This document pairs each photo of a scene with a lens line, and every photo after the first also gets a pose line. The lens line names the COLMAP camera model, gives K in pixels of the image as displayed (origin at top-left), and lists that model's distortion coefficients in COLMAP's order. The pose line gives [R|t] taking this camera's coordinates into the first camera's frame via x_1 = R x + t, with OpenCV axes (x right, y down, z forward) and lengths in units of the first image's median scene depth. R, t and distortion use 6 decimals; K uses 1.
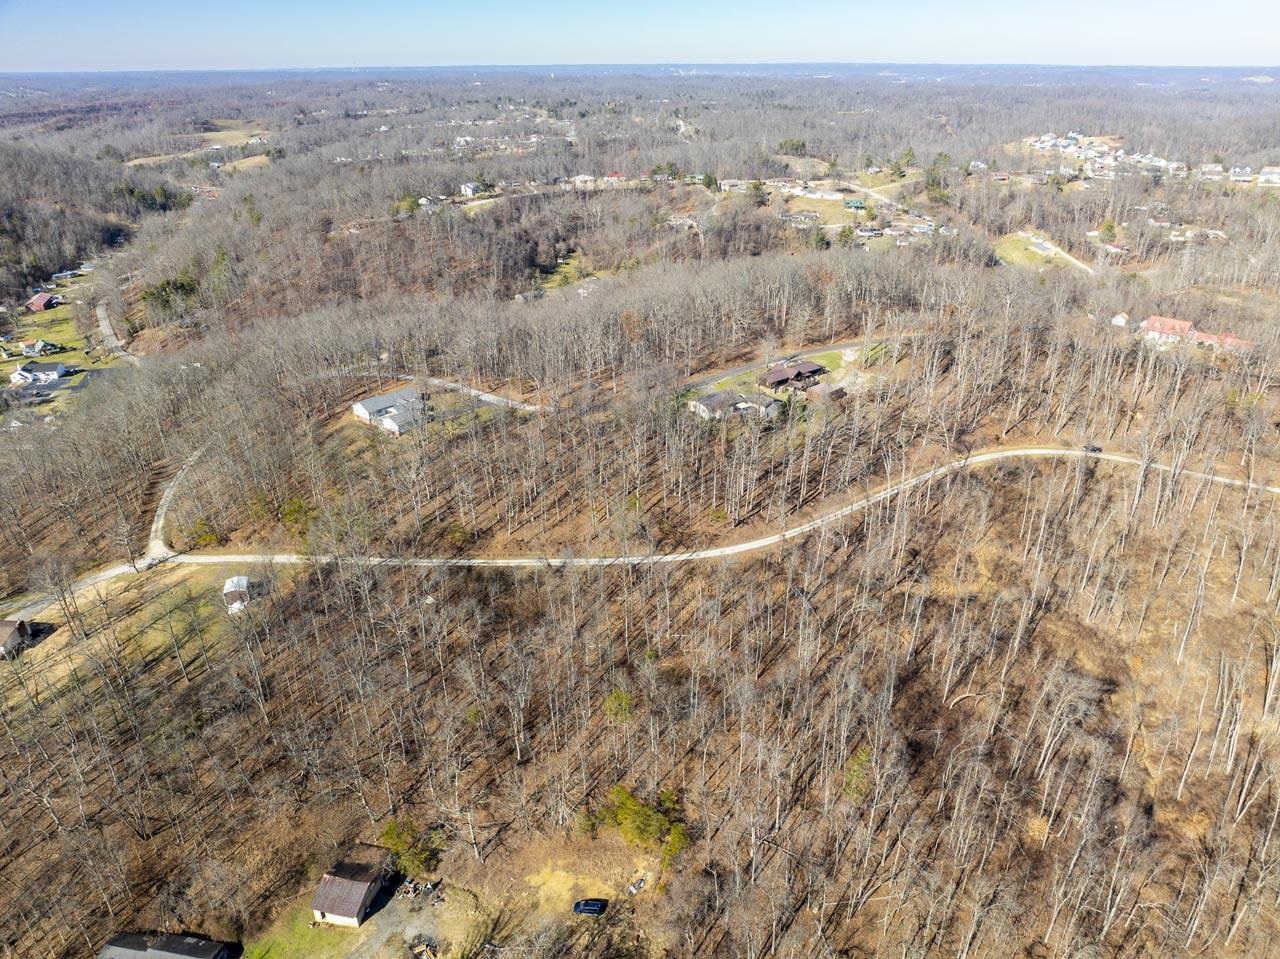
lens RADIAL K [[906.6, 0, 640.0], [0, 906.6, 479.5], [0, 0, 1]] dist [-0.038283, -0.002807]
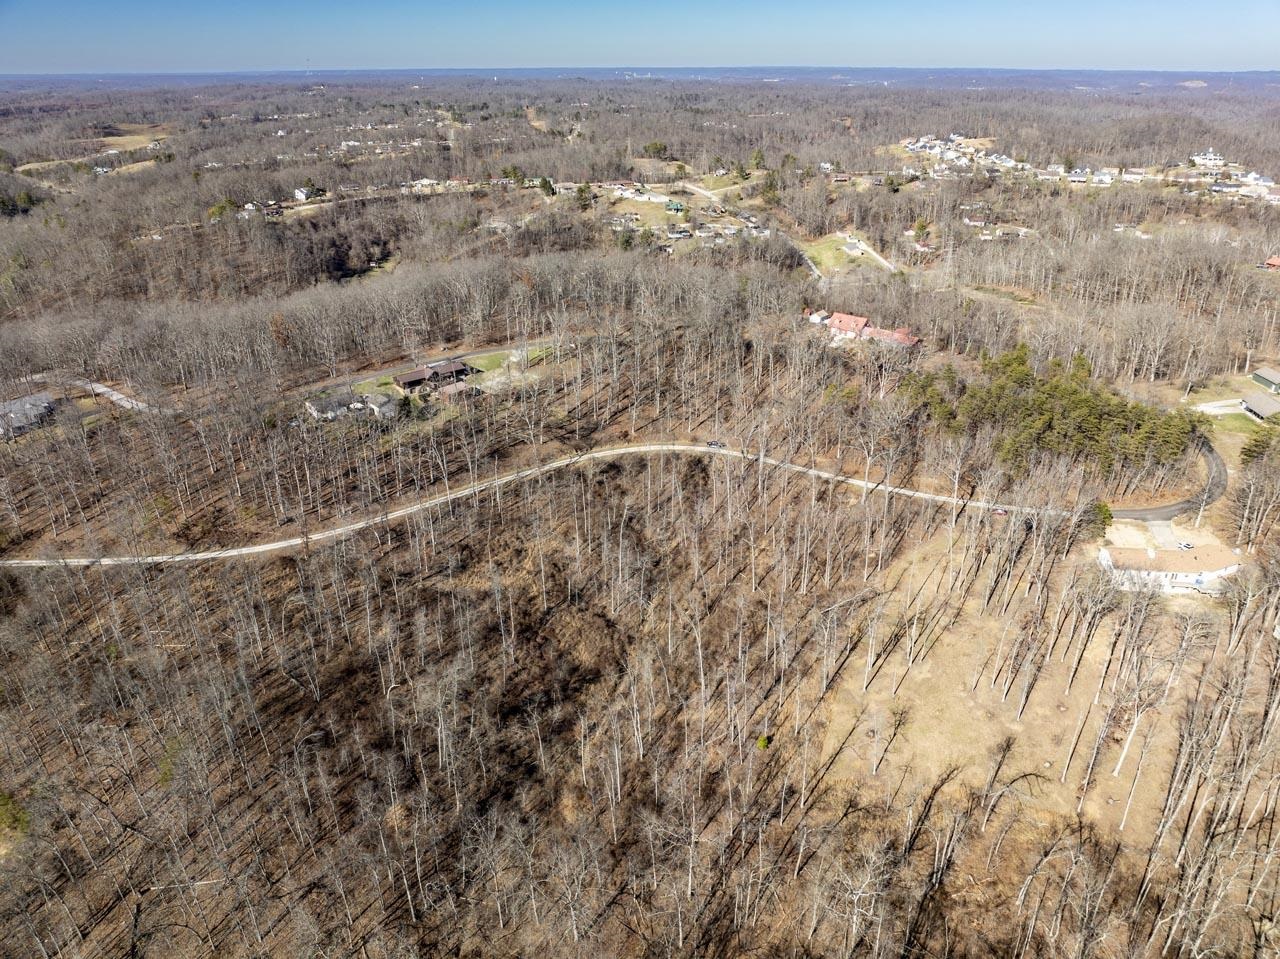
lens RADIAL K [[902.9, 0, 640.0], [0, 902.9, 479.5], [0, 0, 1]] dist [-0.035270, 0.004290]
pose [[0.999393, -0.012673, 0.032451, 0.161339], [0.012745, 0.999917, -0.002011, 0.002755], [-0.032422, 0.002424, 0.999471, -0.007966]]
